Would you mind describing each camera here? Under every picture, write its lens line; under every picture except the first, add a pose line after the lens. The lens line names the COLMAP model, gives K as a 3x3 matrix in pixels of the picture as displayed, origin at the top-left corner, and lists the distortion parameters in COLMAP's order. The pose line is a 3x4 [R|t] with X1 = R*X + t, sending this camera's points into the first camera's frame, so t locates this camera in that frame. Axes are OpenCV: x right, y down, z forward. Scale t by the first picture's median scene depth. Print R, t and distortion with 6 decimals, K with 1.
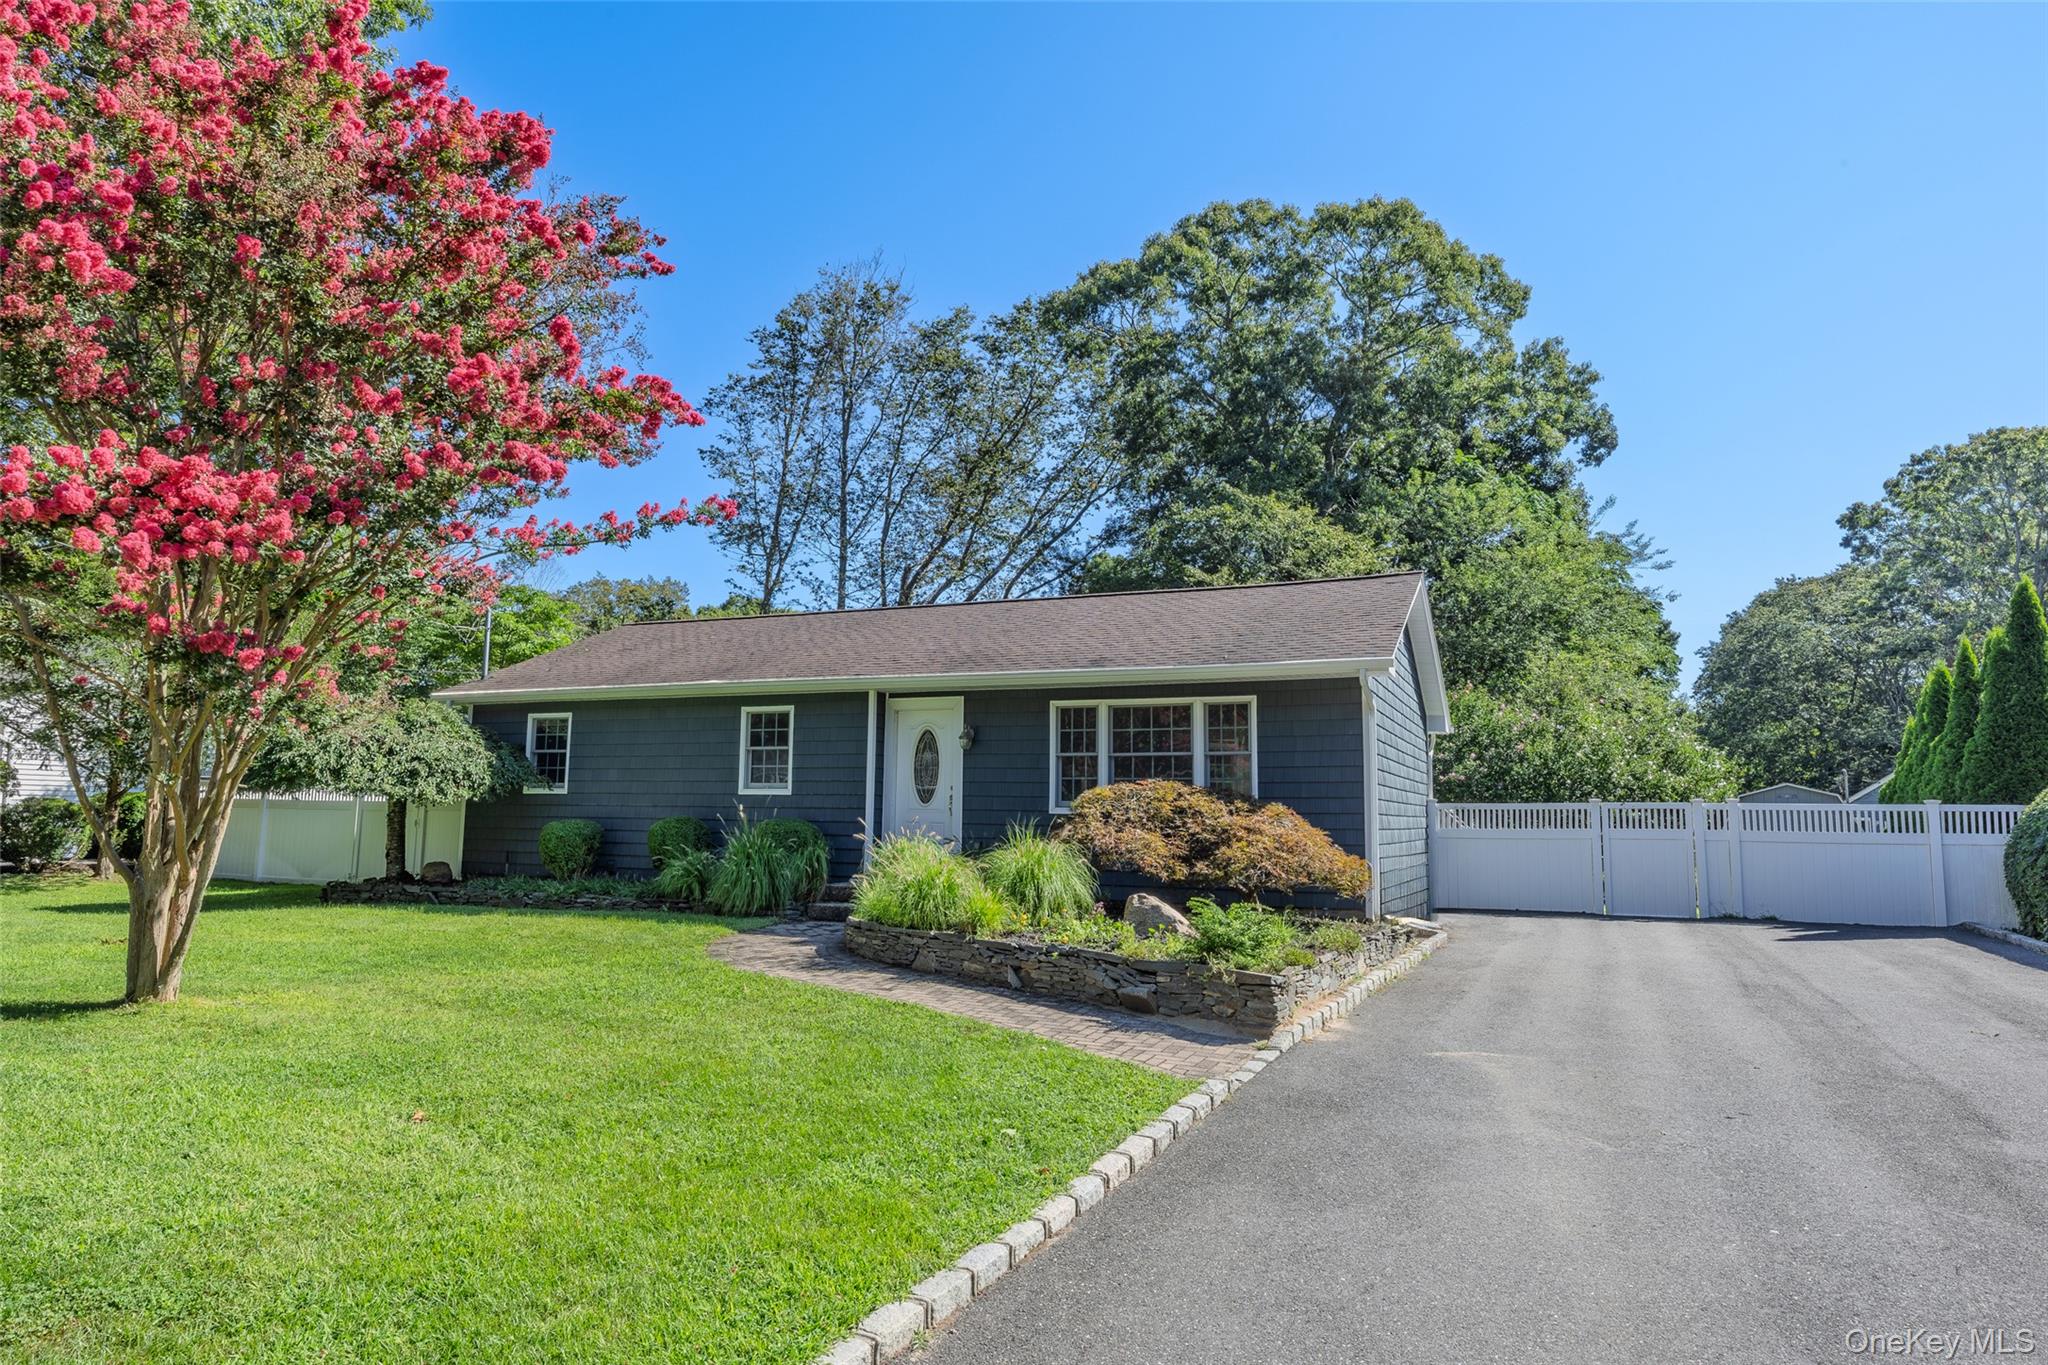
lens RADIAL K [[1125.4, 0, 1027.4], [0, 1125.4, 686.3], [0, 0, 1]] dist [-0.003355, 0.000208]
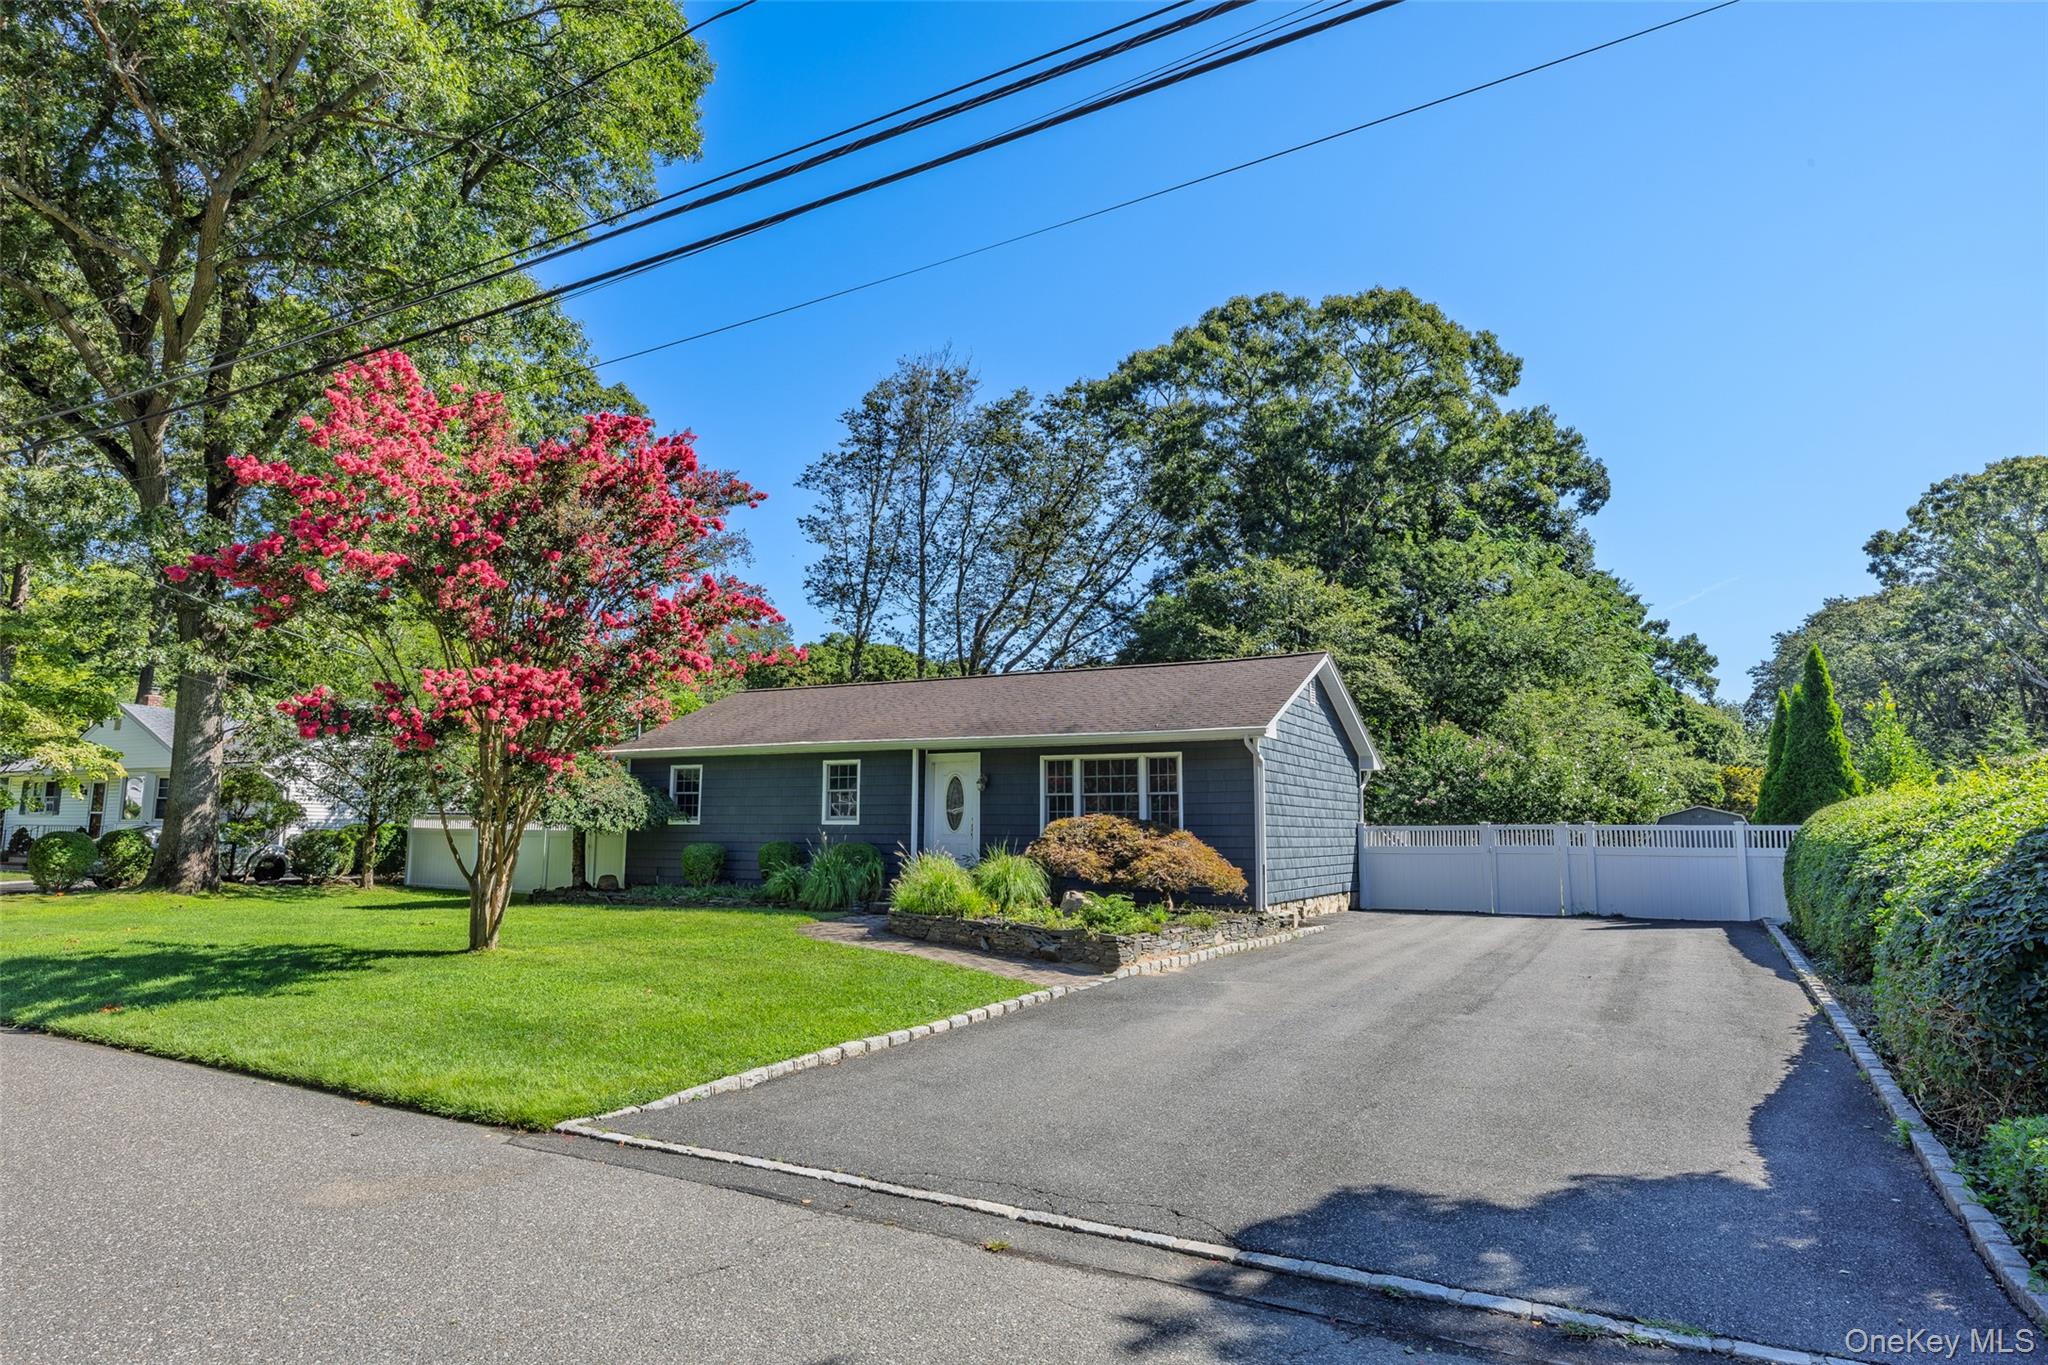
lens RADIAL K [[1125.4, 0, 1027.4], [0, 1125.4, 686.3], [0, 0, 1]] dist [-0.003355, 0.000208]
pose [[0.995727, -0.018697, -0.090438, 0.055057], [0.017264, 0.999713, -0.016601, -0.020735], [0.090722, 0.014969, 0.995764, -0.158810]]
